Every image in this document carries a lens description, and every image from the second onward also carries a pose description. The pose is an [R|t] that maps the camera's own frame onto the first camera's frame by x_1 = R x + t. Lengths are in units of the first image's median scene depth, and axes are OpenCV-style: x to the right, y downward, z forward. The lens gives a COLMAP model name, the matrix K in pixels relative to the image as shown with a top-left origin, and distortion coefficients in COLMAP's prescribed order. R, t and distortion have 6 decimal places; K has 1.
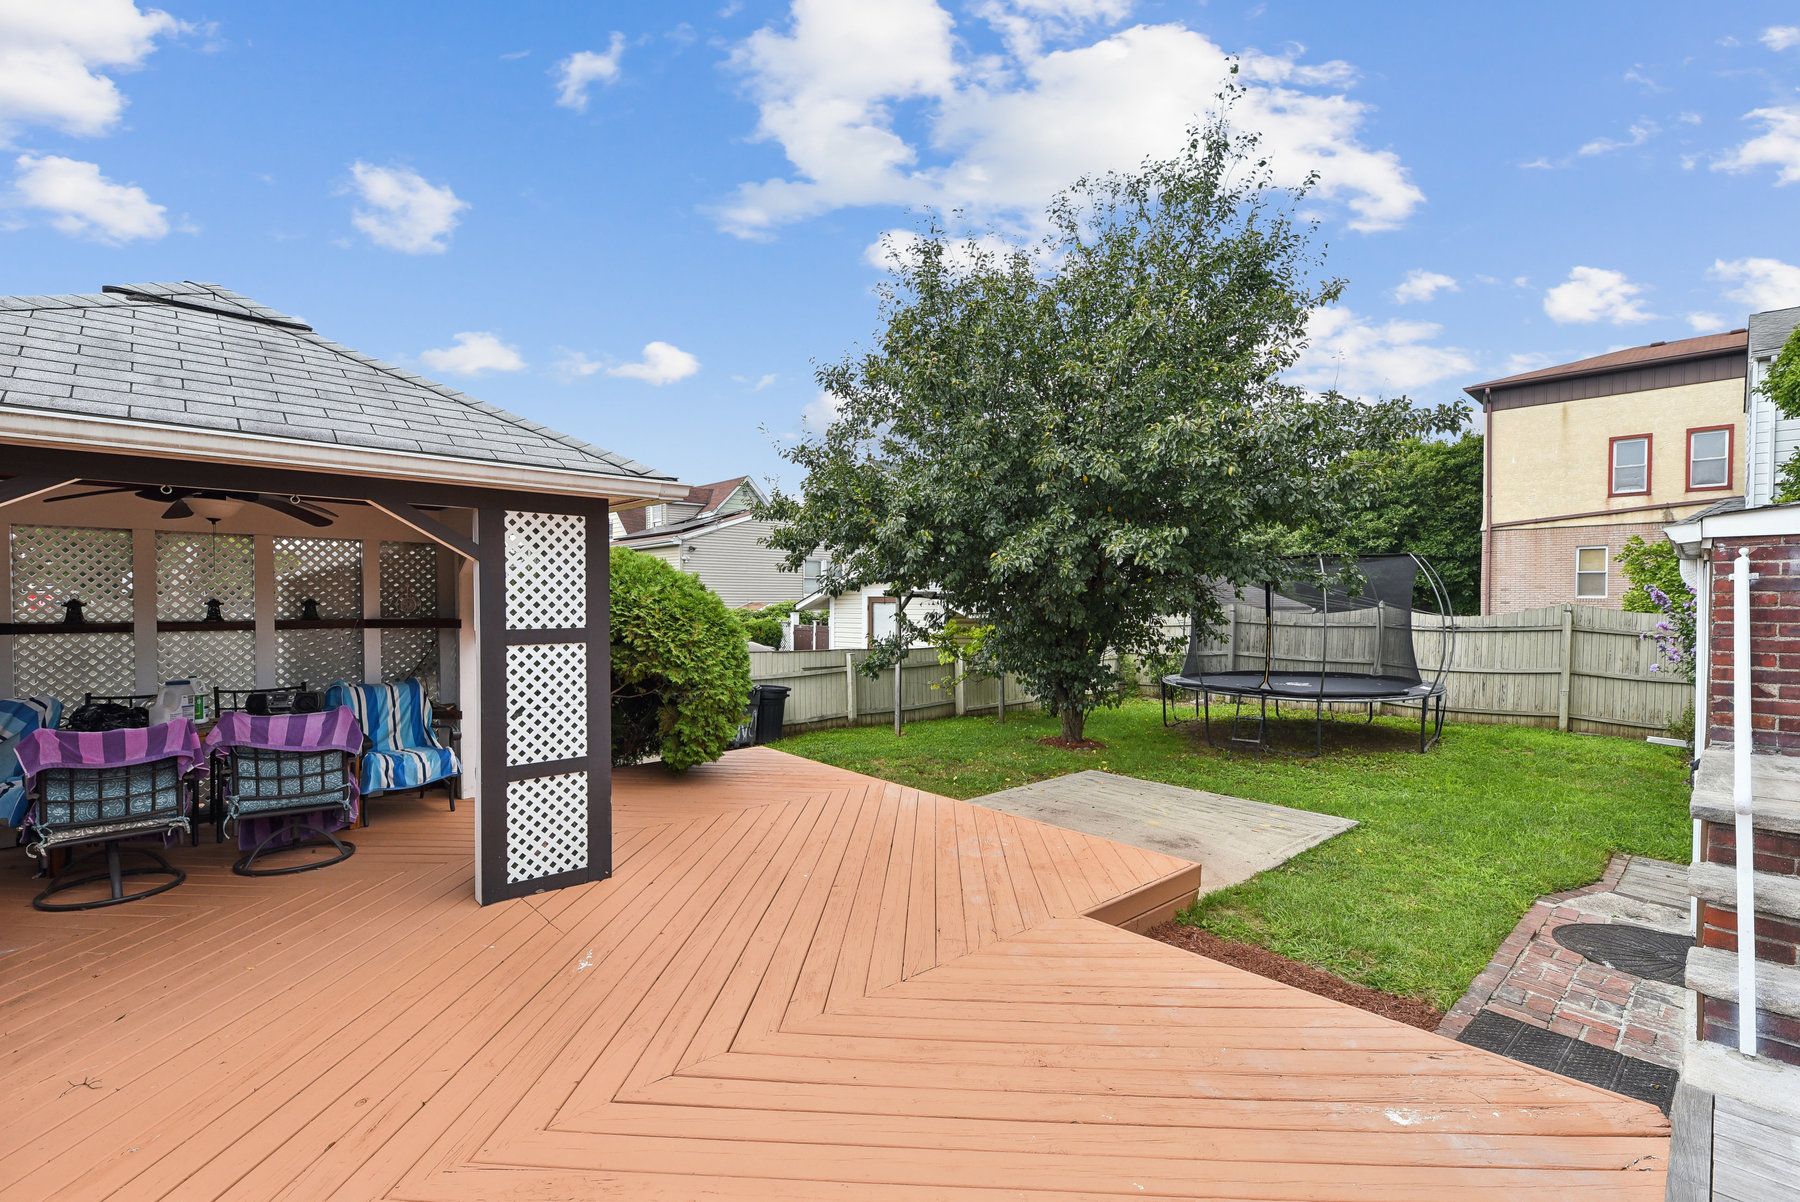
lens RADIAL K [[784.4, 0, 901.4], [0, 784.4, 587.2], [0, 0, 1]] dist [-0.001230, -0.000398]
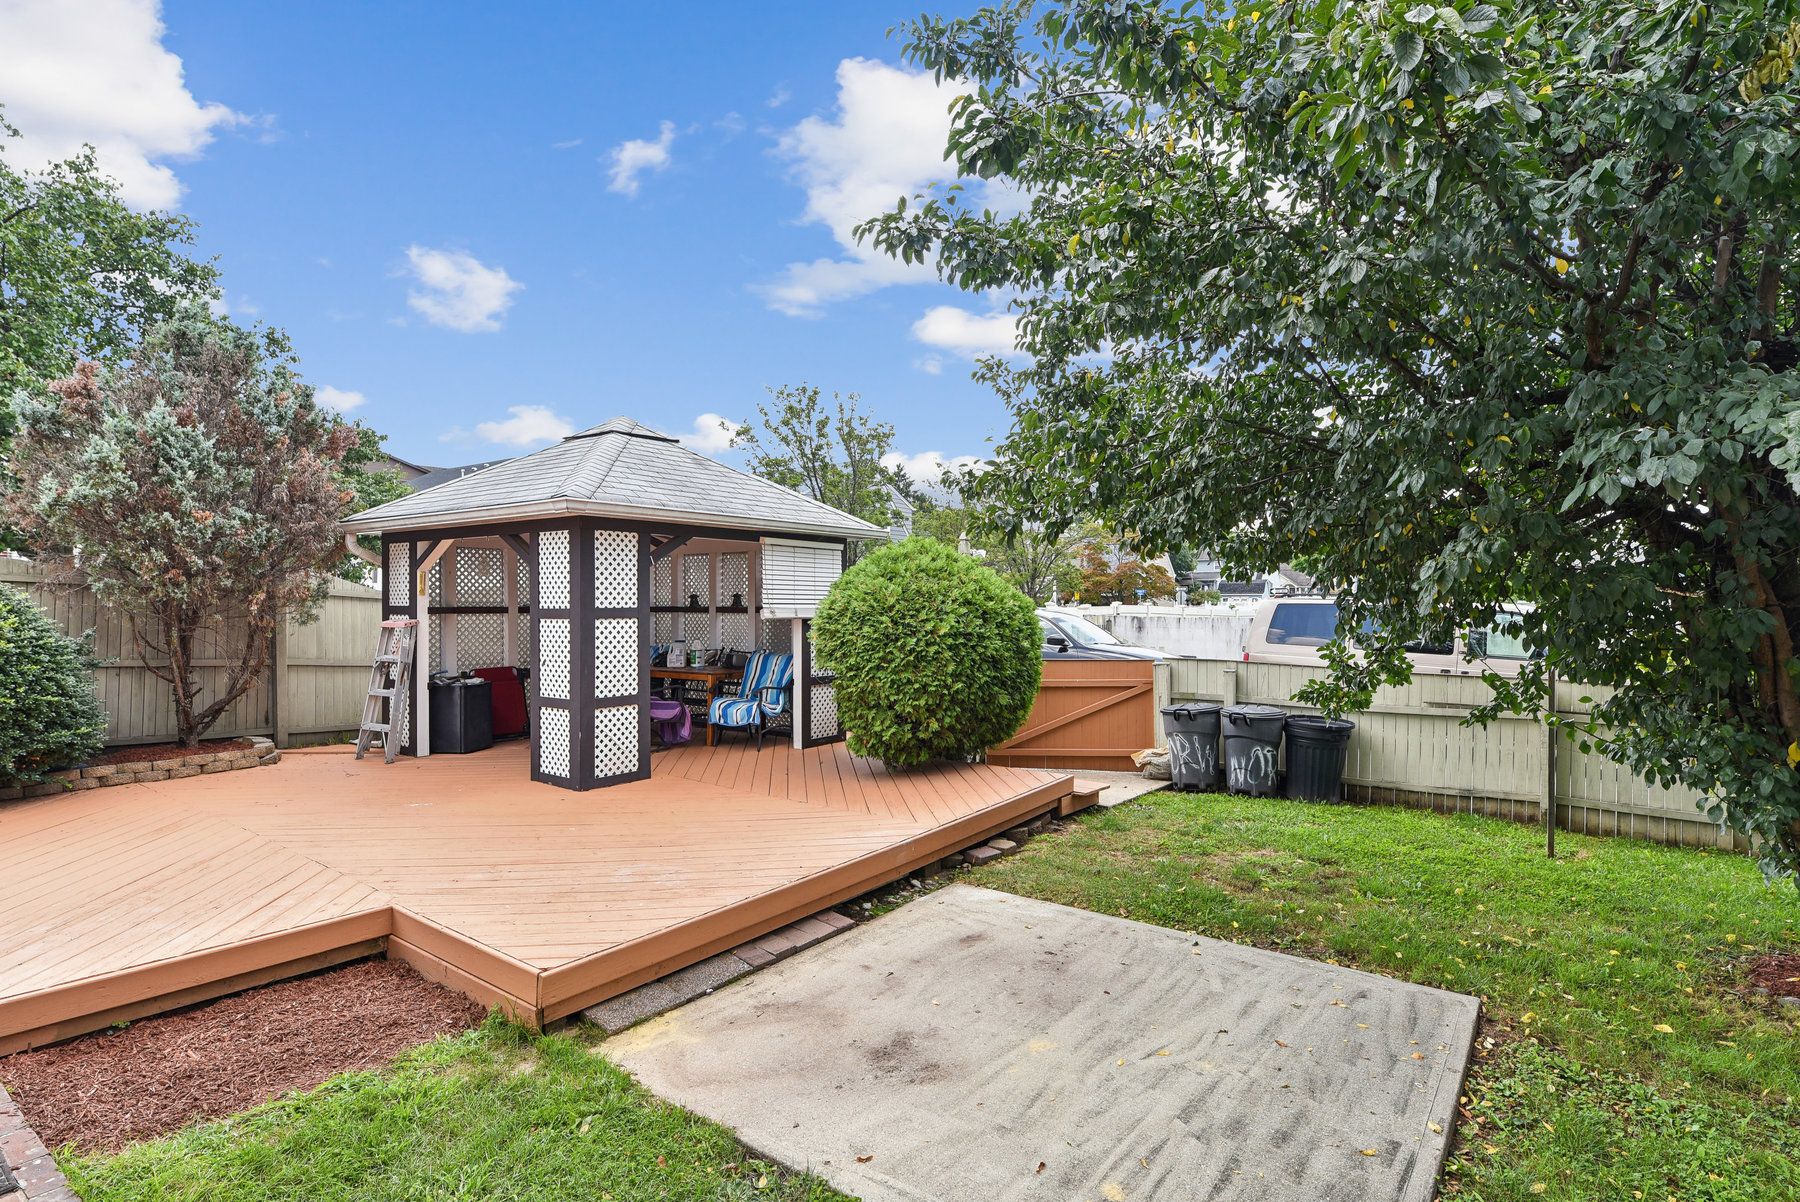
lens RADIAL K [[895.4, 0, 895.6], [0, 895.4, 610.9], [0, 0, 1]] dist [0.006067, 0.000366]
pose [[0.198437, 0.007943, -0.980081, 1.016507], [0.016540, 0.999798, 0.011452, 0.037364], [0.979974, -0.018483, 0.198265, 0.992212]]
